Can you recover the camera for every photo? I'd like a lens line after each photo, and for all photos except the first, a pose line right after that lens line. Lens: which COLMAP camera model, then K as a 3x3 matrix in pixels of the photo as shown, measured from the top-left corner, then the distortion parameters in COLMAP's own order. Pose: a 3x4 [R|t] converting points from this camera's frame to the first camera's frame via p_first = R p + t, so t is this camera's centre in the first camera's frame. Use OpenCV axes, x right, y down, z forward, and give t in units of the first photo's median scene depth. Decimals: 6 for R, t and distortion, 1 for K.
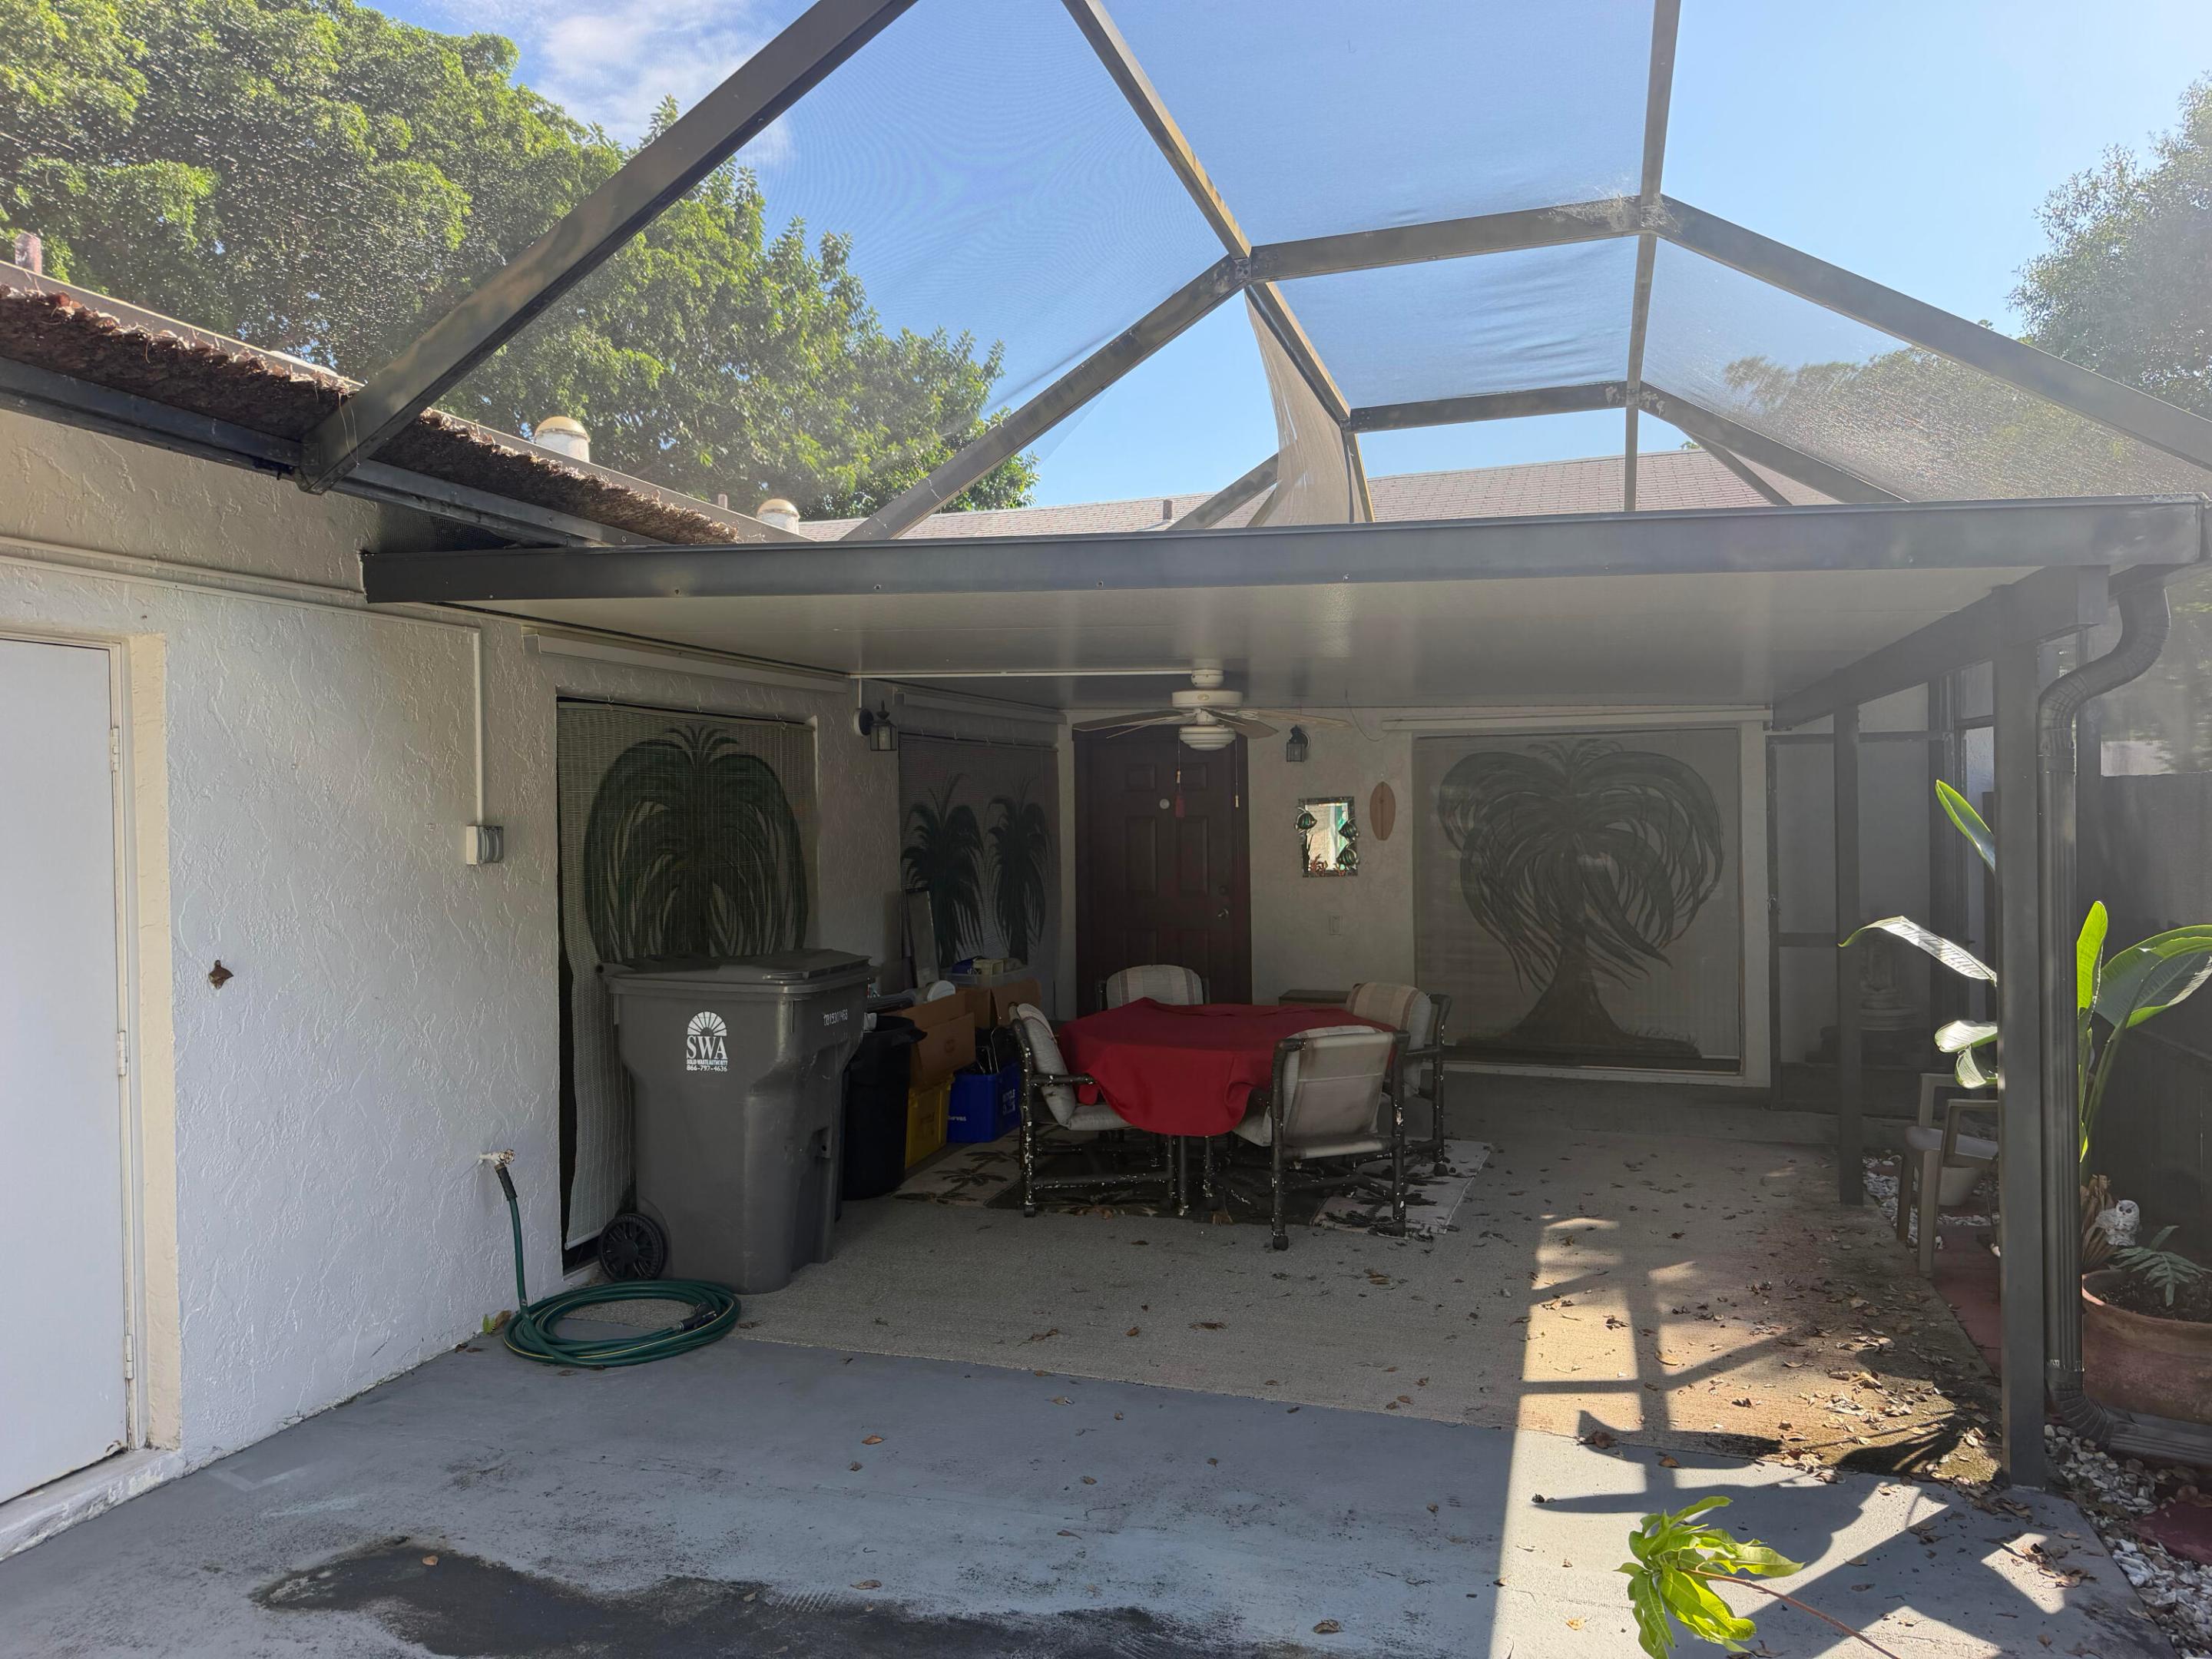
lens RADIAL K [[1530.0, 0, 1106.0], [0, 1530.0, 829.5], [0, 0, 1]] dist [0.157466, 0.001199]
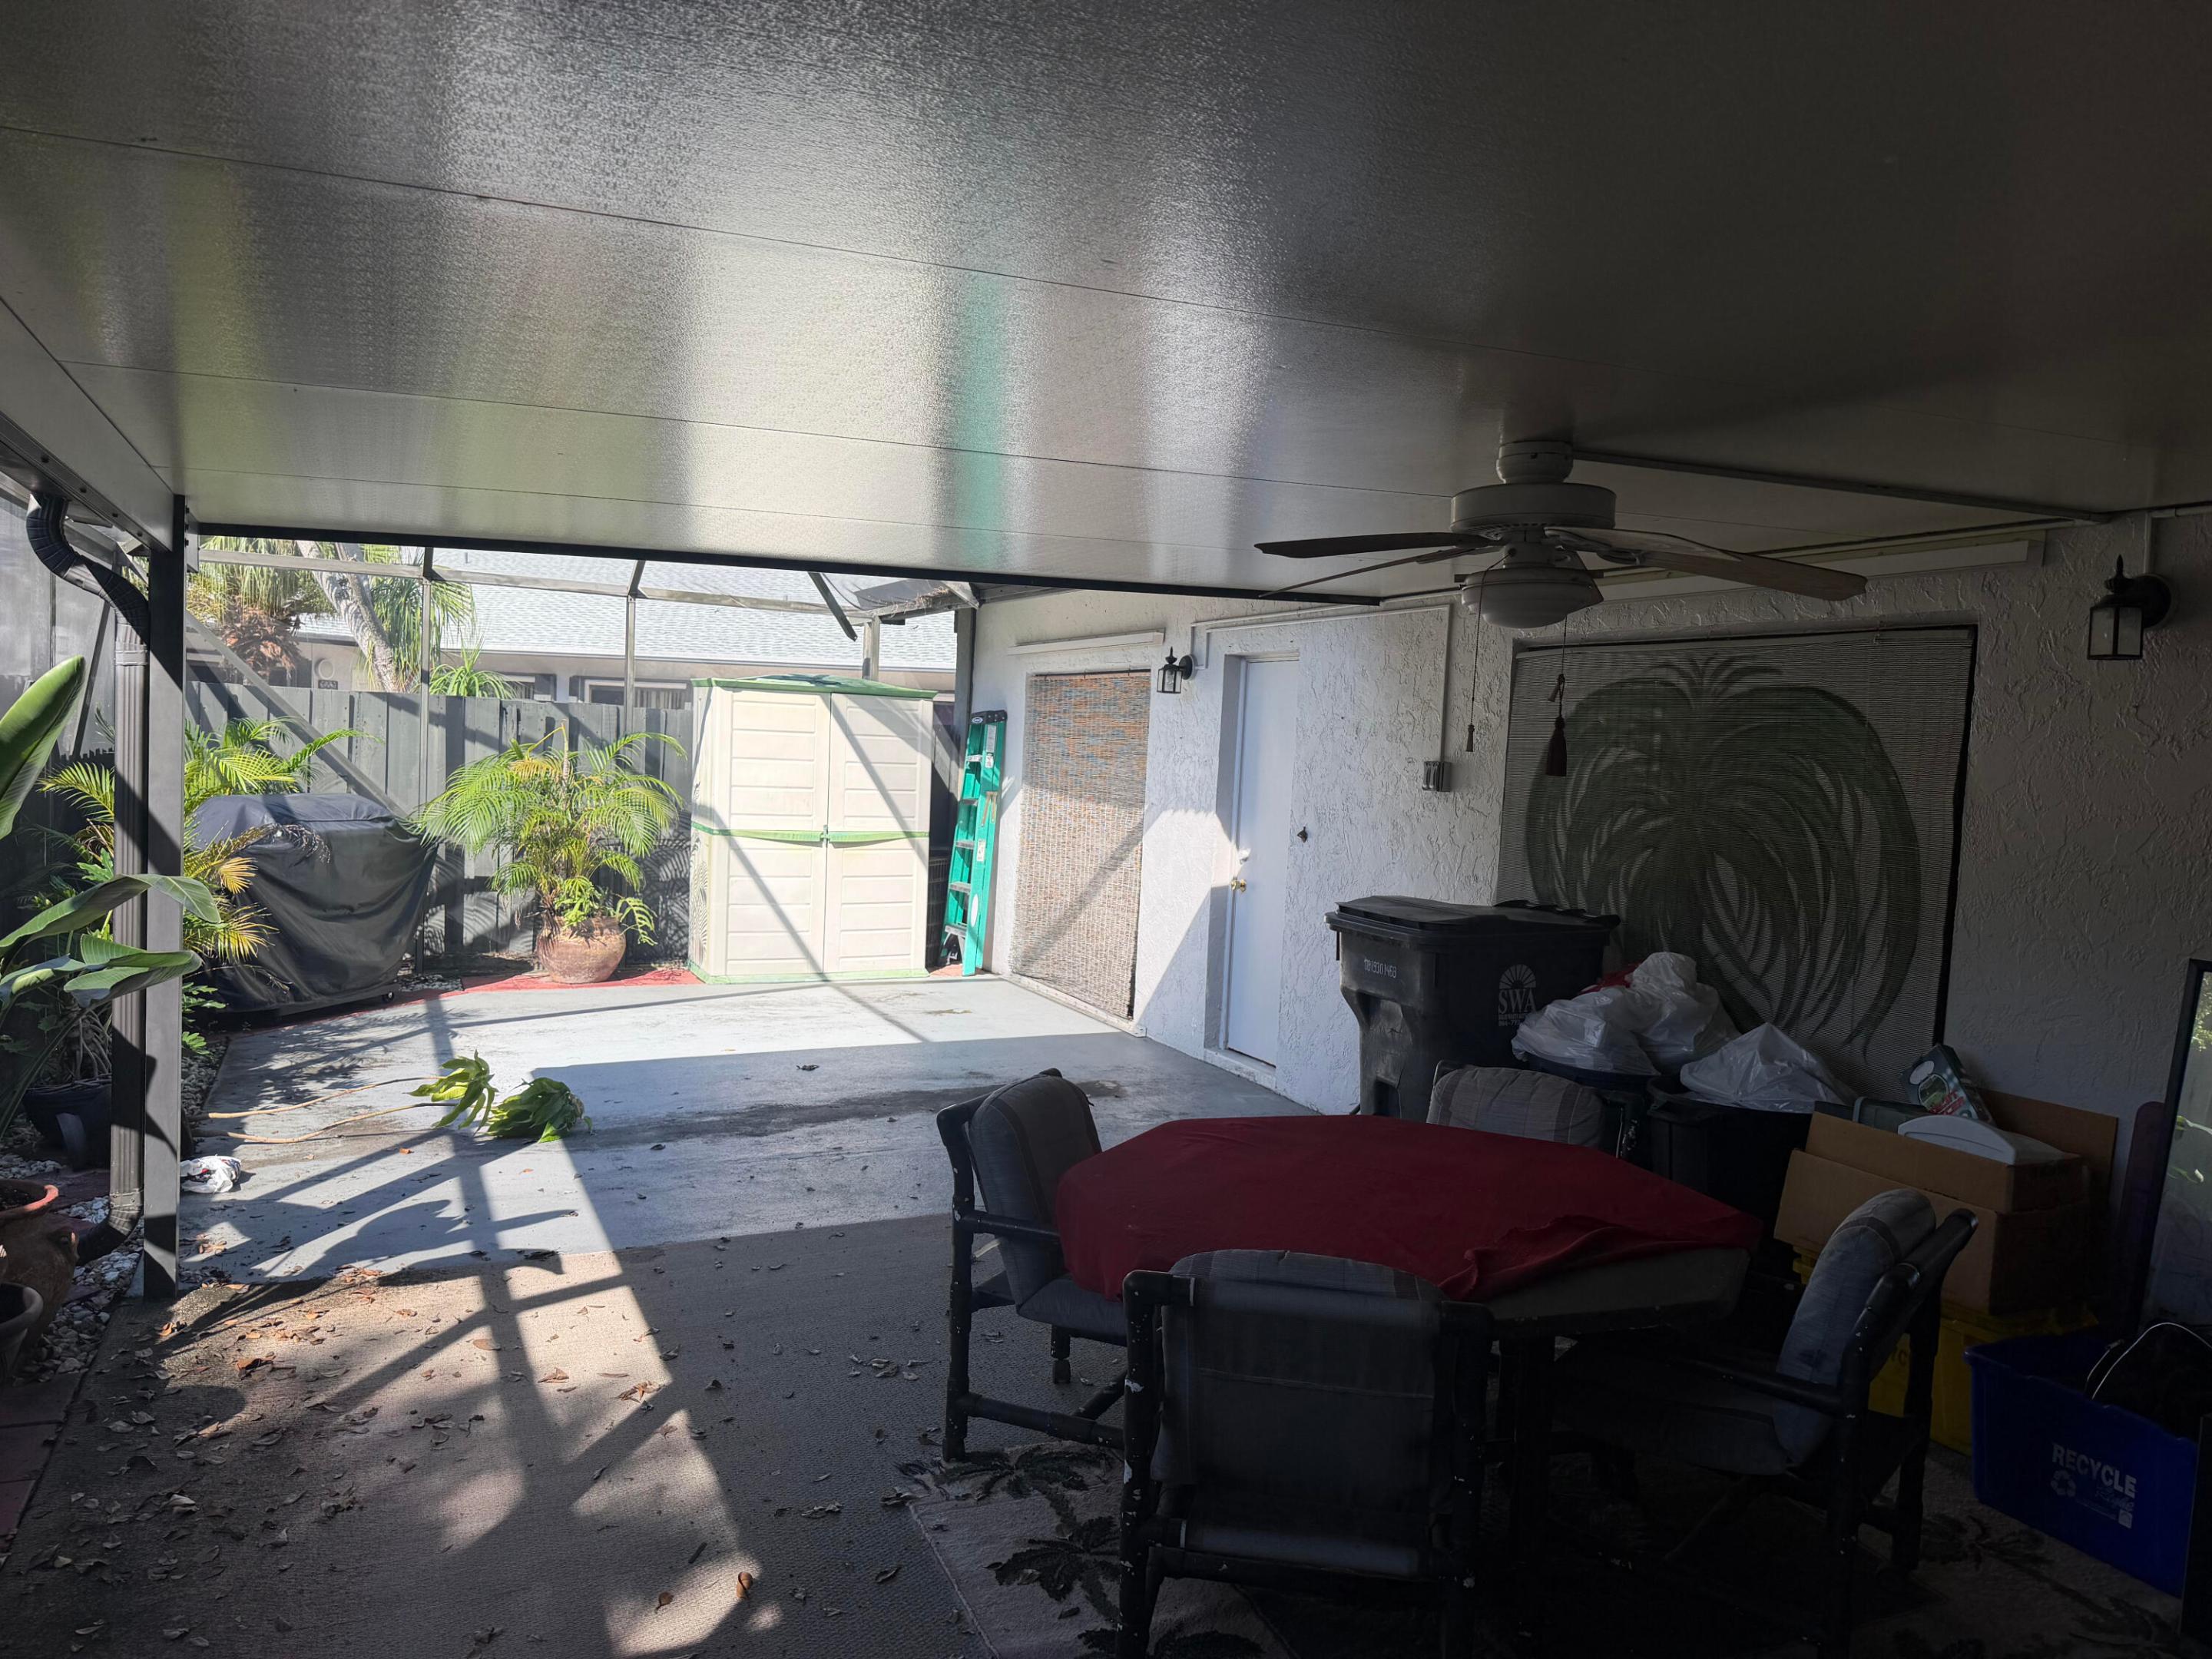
lens RADIAL K [[1530.0, 0, 1106.0], [0, 1530.0, 829.5], [0, 0, 1]] dist [0.157466, 0.001199]
pose [[-0.726424, 0.021463, -0.686911, 0.729448], [-0.047793, 0.995515, 0.081647, -0.039723], [0.685583, 0.092140, -0.722140, 1.912546]]
